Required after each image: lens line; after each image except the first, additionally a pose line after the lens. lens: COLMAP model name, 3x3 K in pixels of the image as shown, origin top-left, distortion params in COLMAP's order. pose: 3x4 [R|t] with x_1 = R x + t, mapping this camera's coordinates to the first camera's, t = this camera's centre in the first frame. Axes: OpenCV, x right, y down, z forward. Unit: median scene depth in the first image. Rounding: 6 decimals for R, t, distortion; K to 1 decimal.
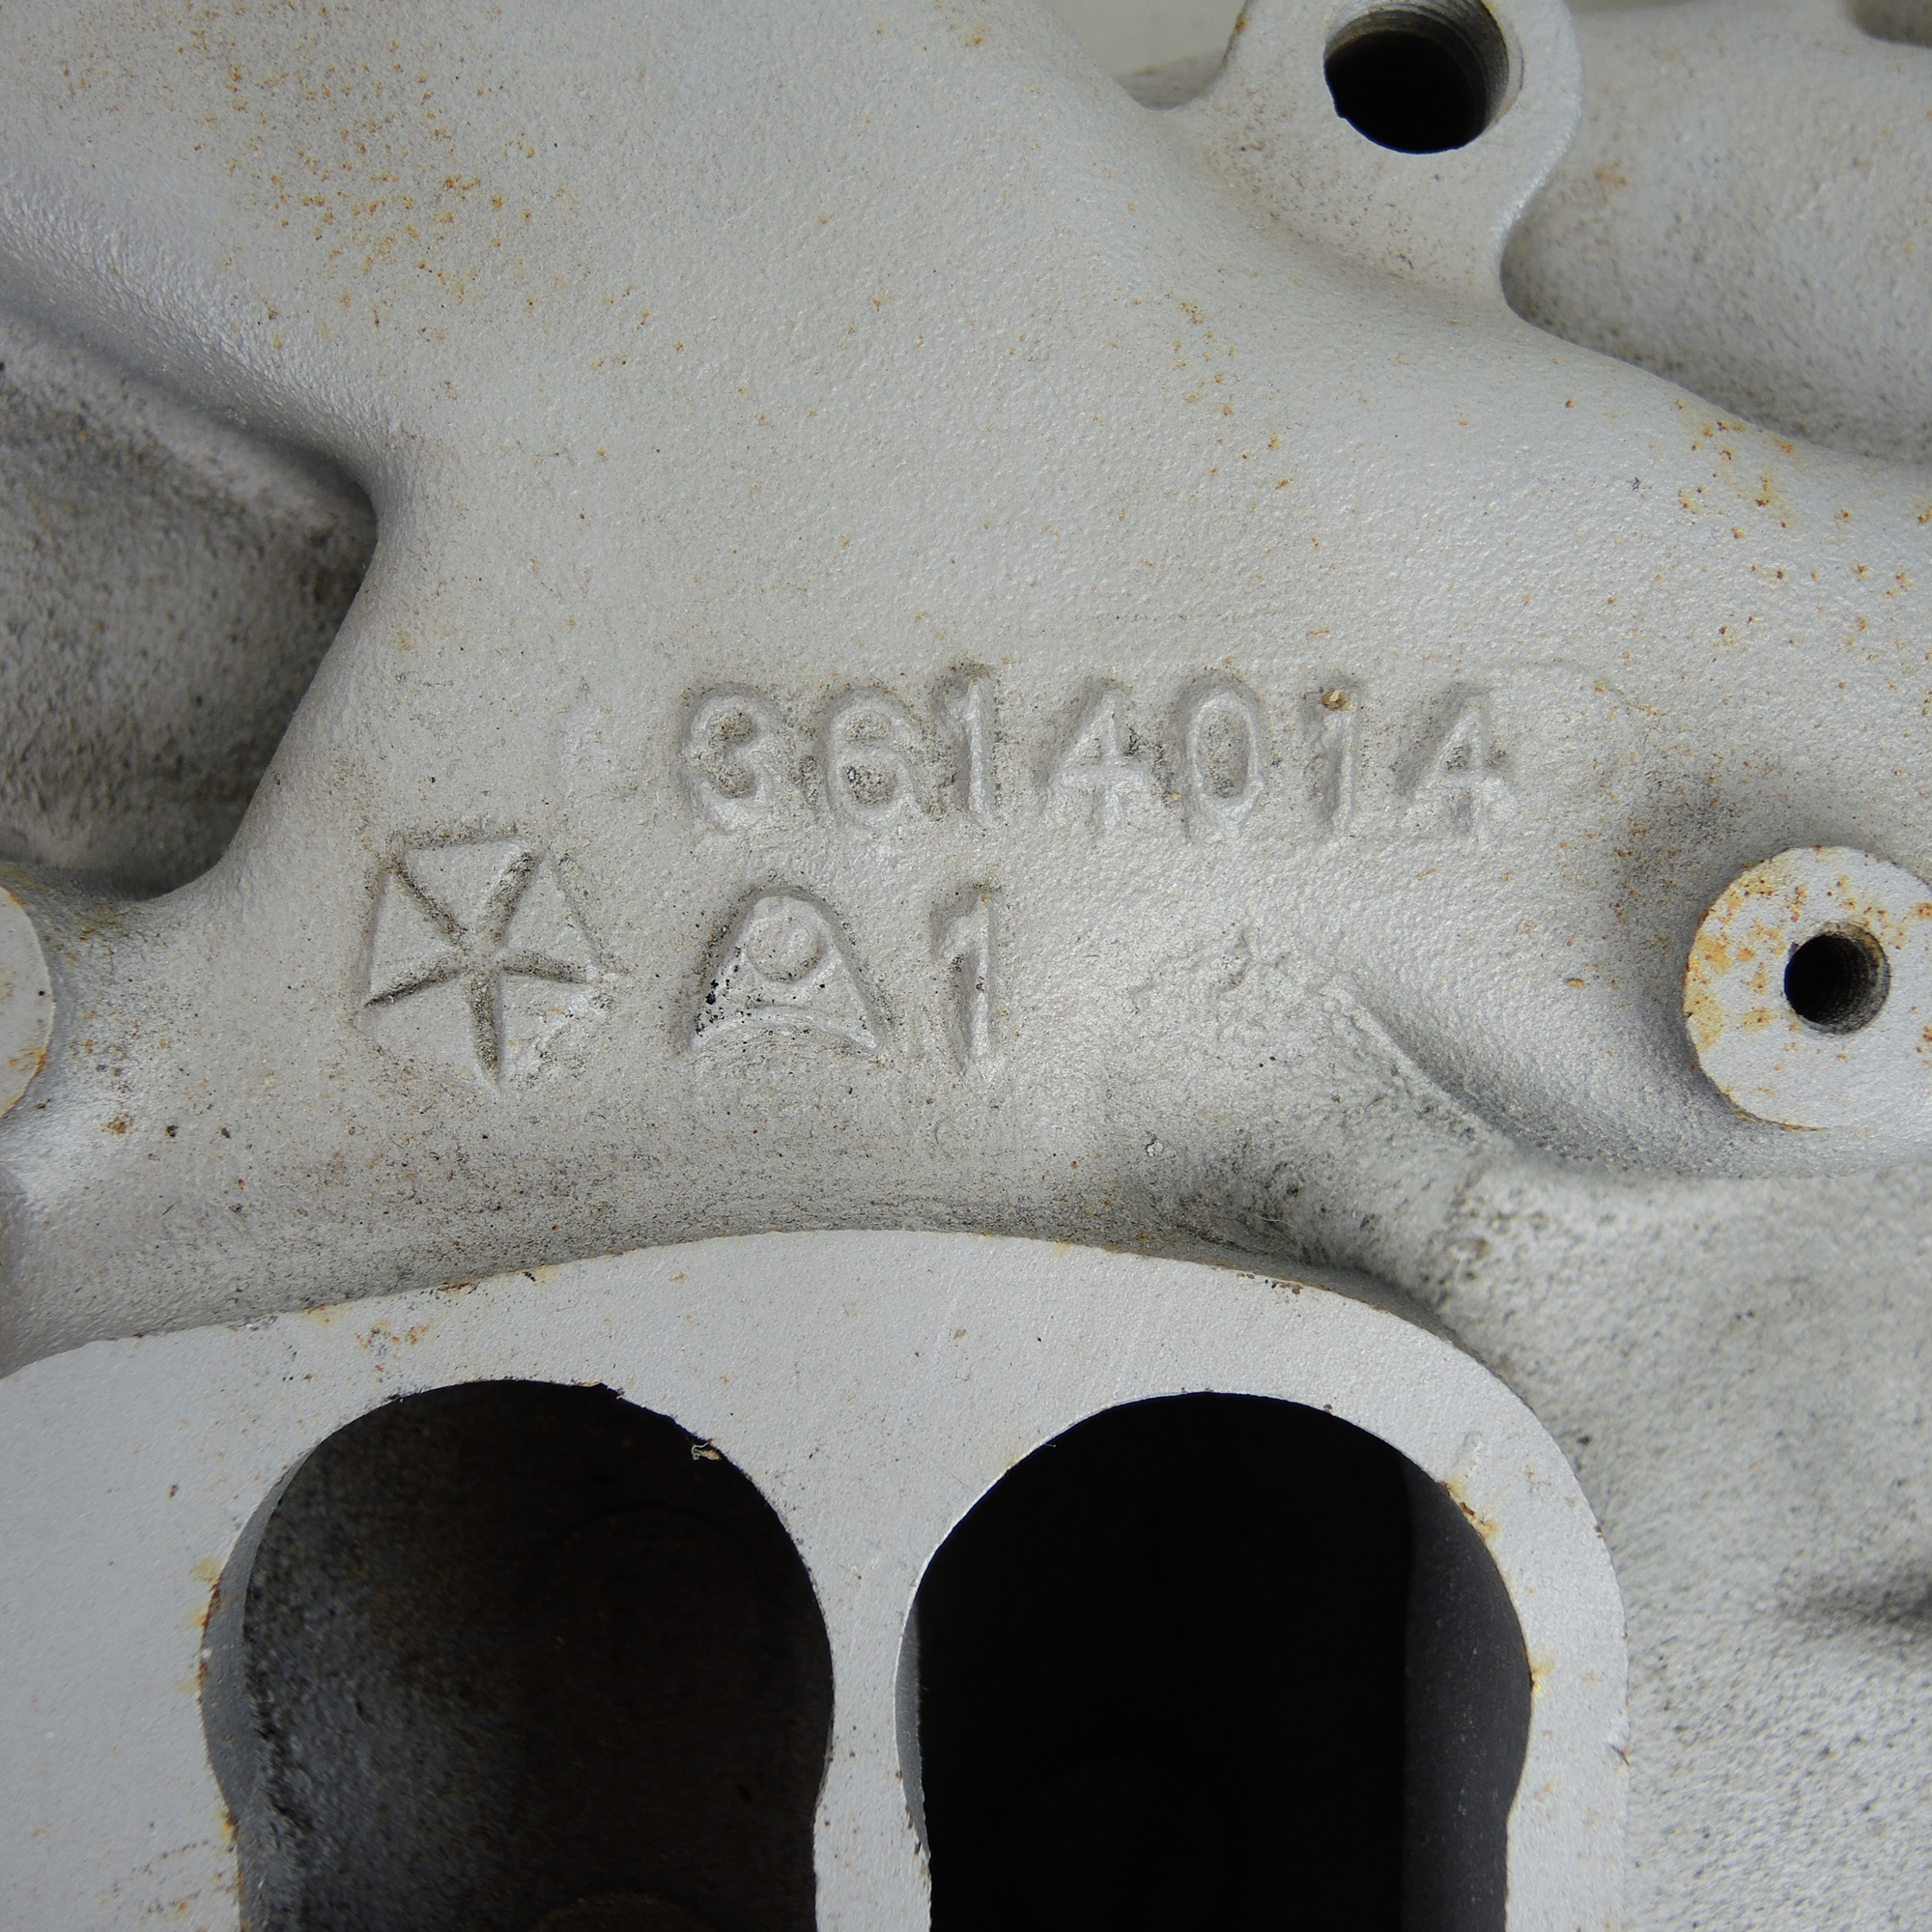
lens RADIAL K [[2166.0, 0, 972.6], [0, 2166.0, 951.3], [0, 0, 1]] dist [-0.067066, 0.000000]
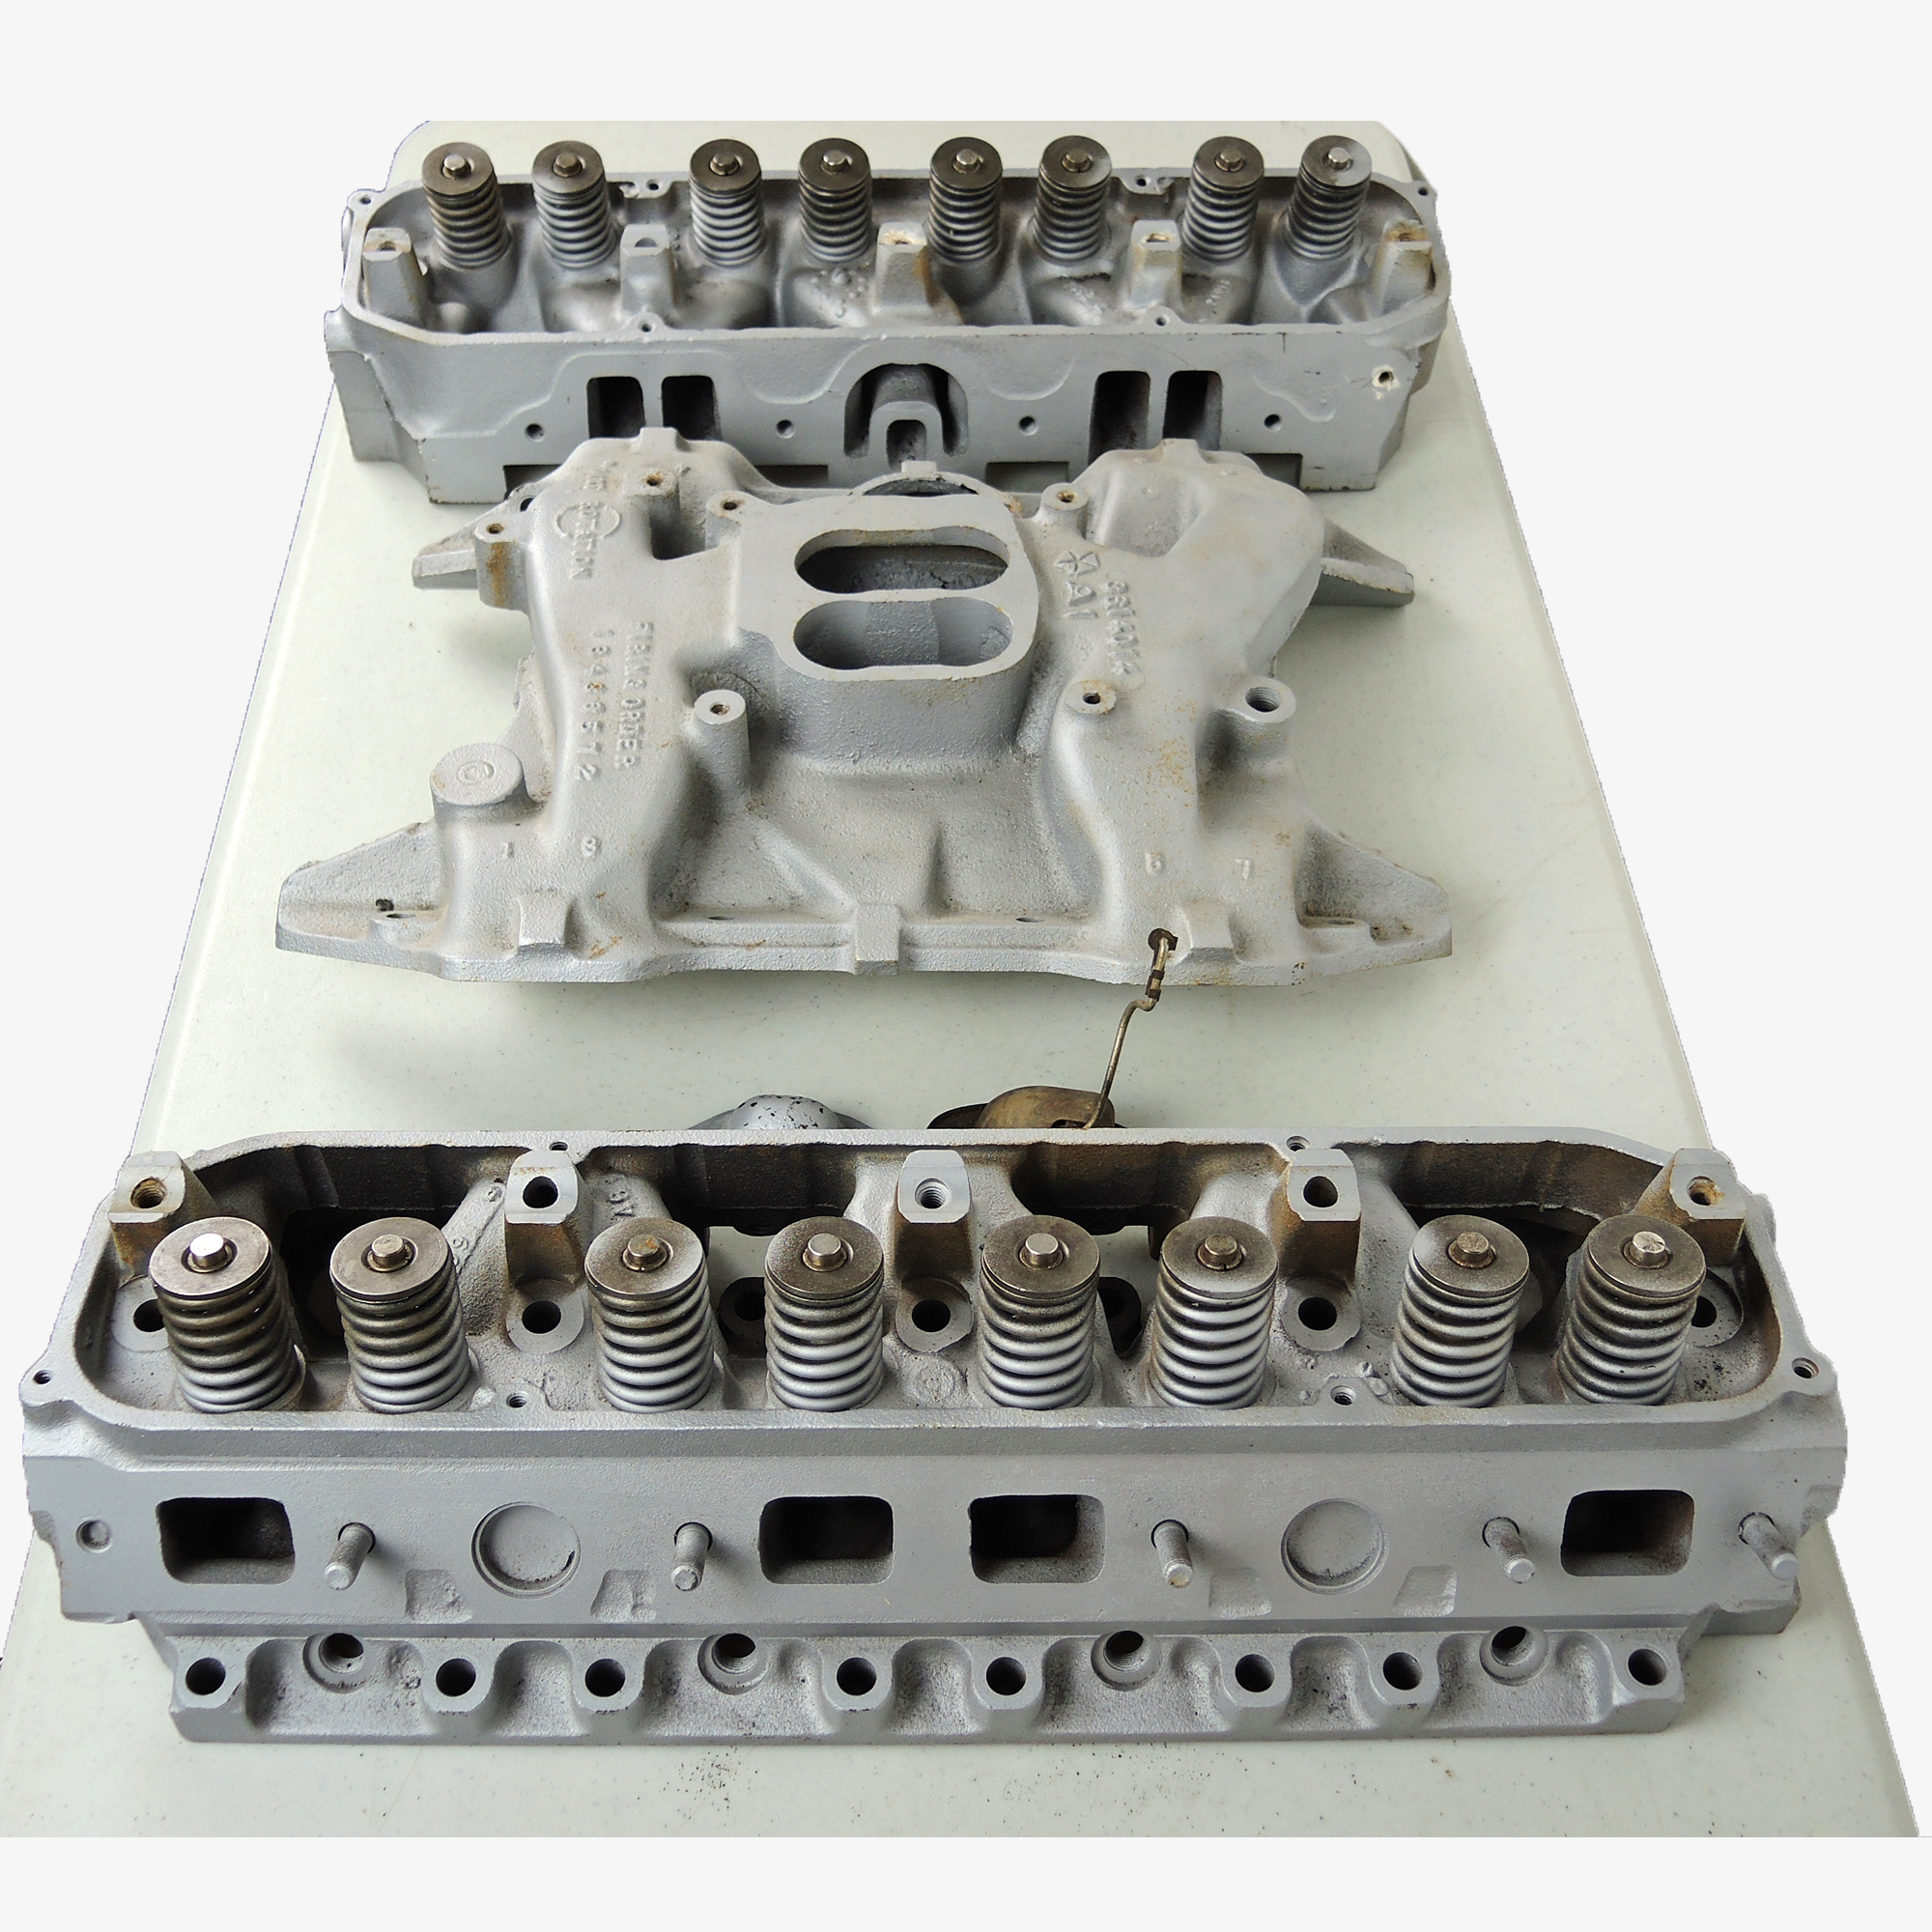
lens RADIAL K [[2166.0, 0, 963.5], [0, 2166.0, 978.9], [0, 0, 1]] dist [-0.067066, 0.000000]
pose [[0.037553, 0.731197, -0.681132, 4.608595], [-0.999195, 0.017840, -0.035938, 0.546367], [-0.014126, 0.681933, 0.731278, -2.532380]]
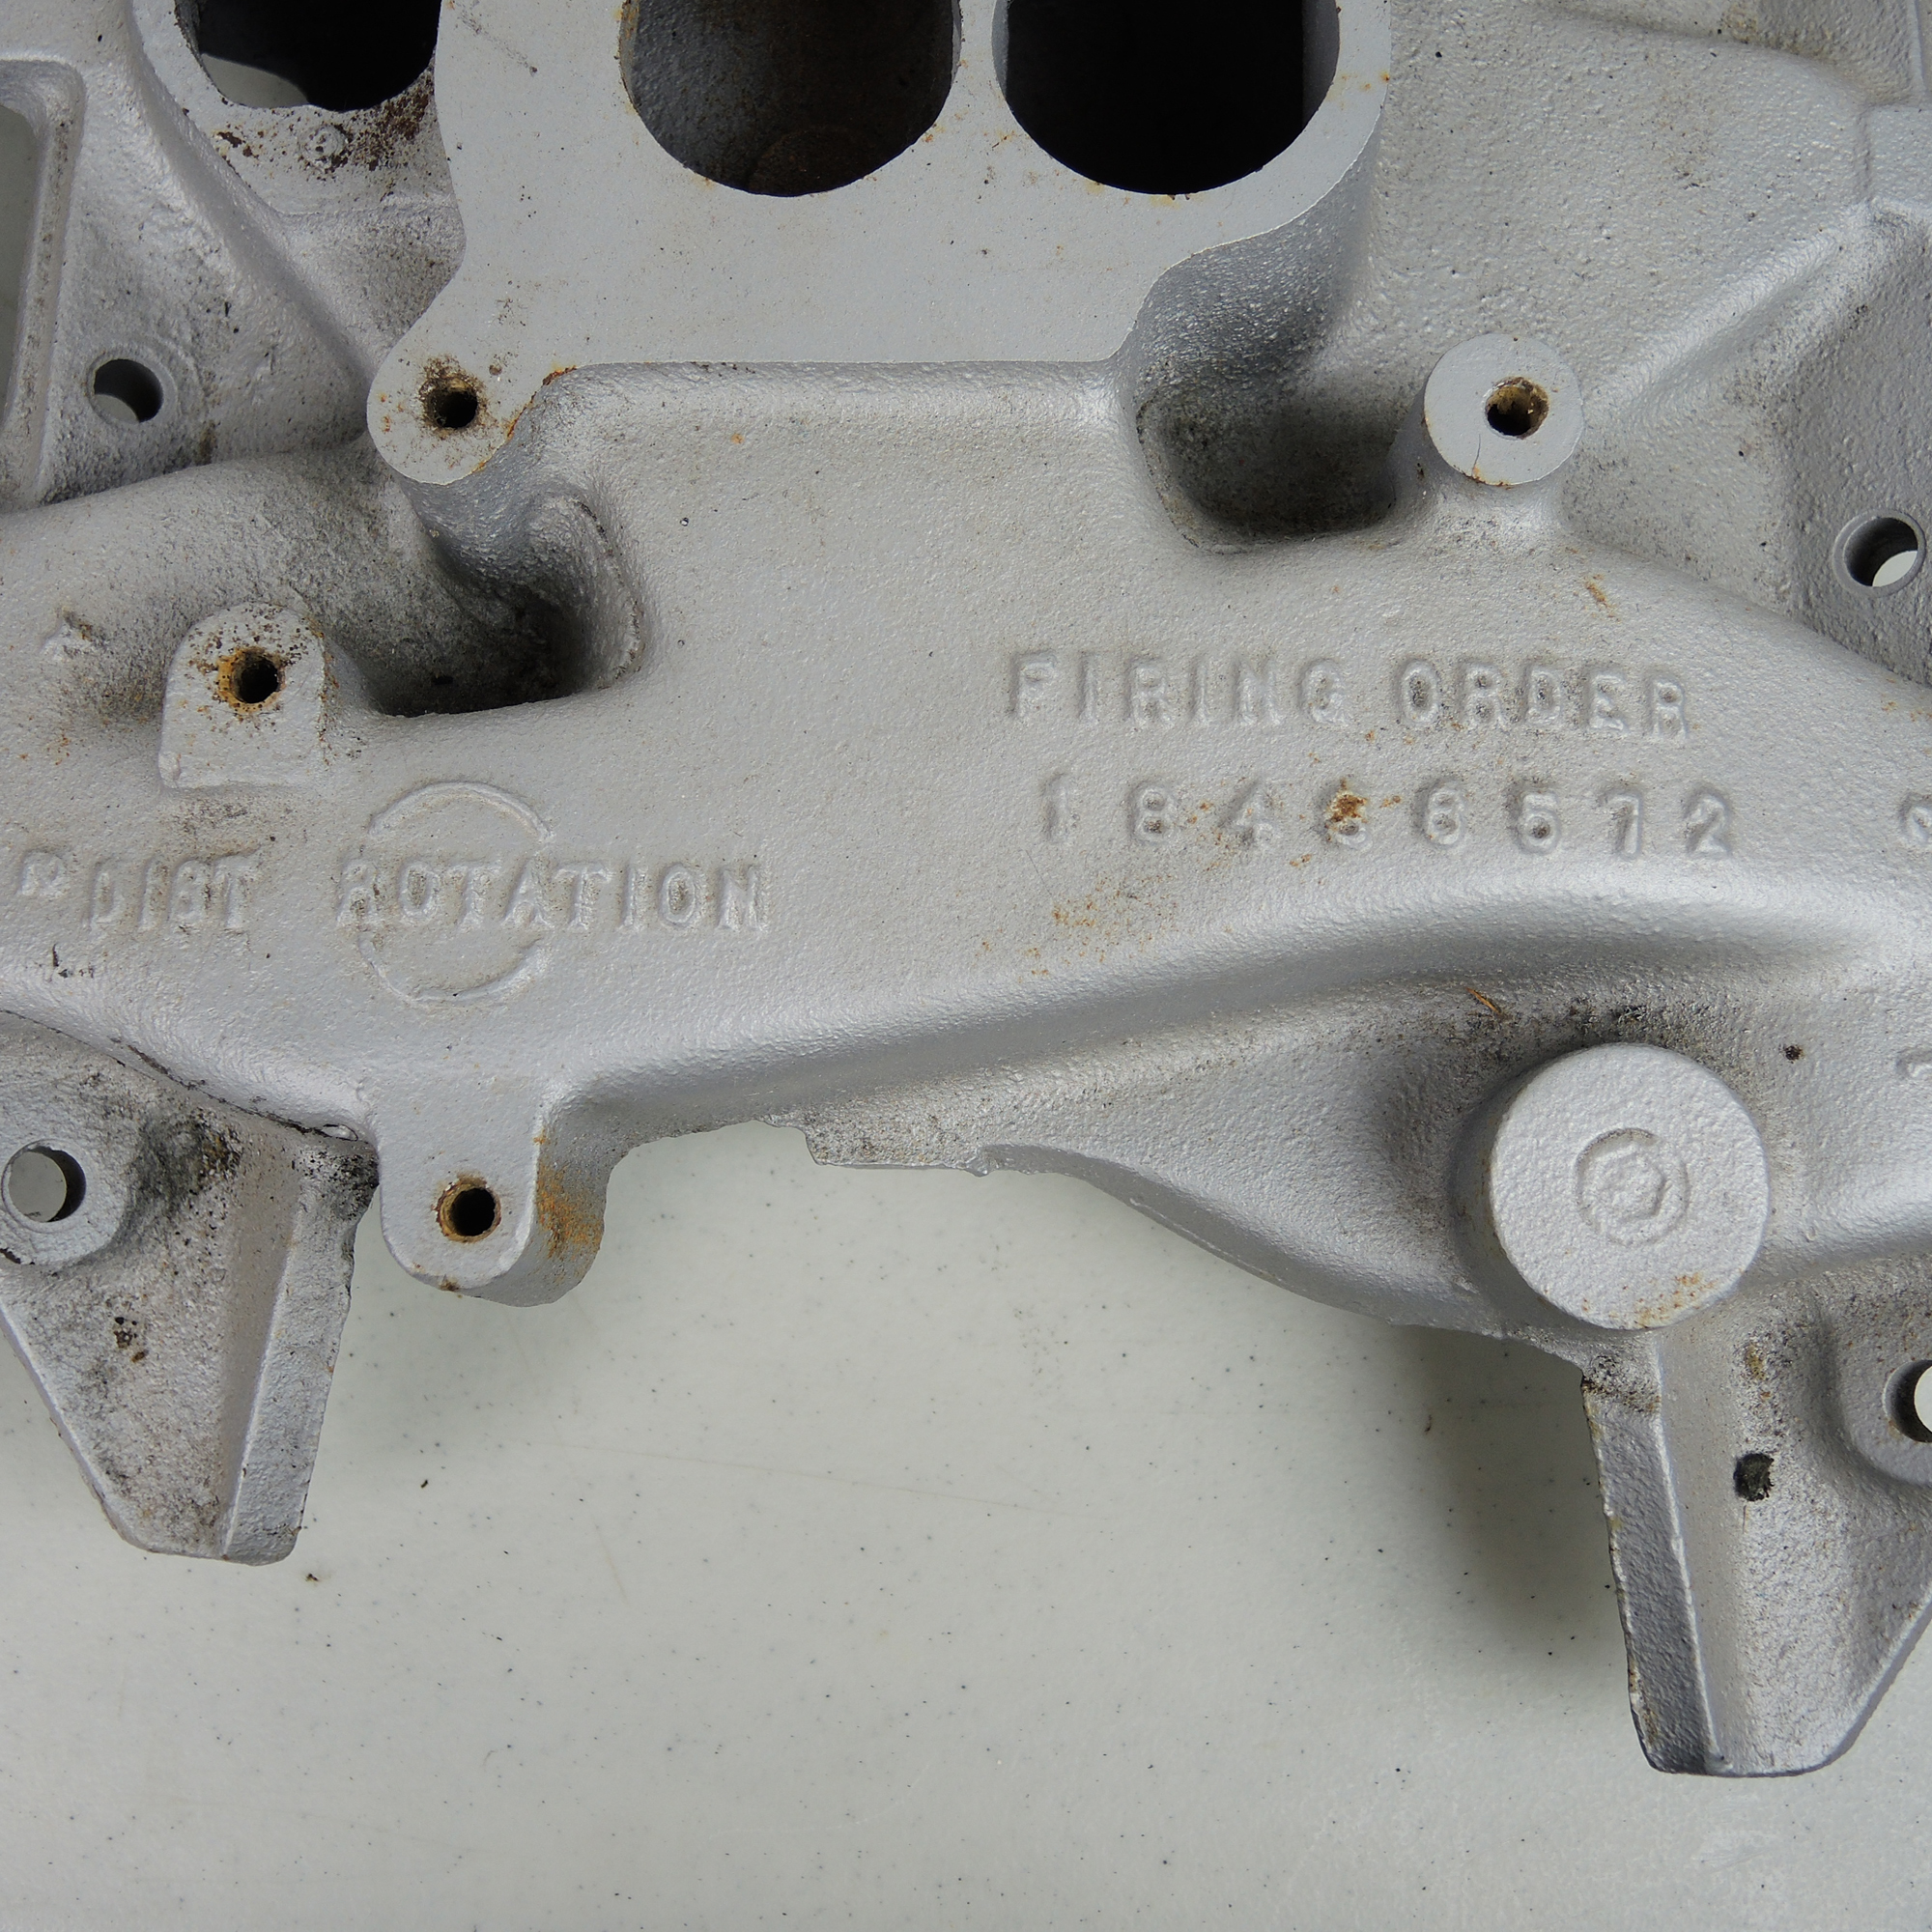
lens RADIAL K [[2166.0, 0, 966.7], [0, 2166.0, 976.8], [0, 0, 1]] dist [-0.067066, 0.000000]
pose [[0.998169, 0.017544, -0.057893, 0.064843], [-0.025298, 0.990379, -0.136051, 1.647298], [0.054949, 0.137266, 0.989009, -0.680853]]
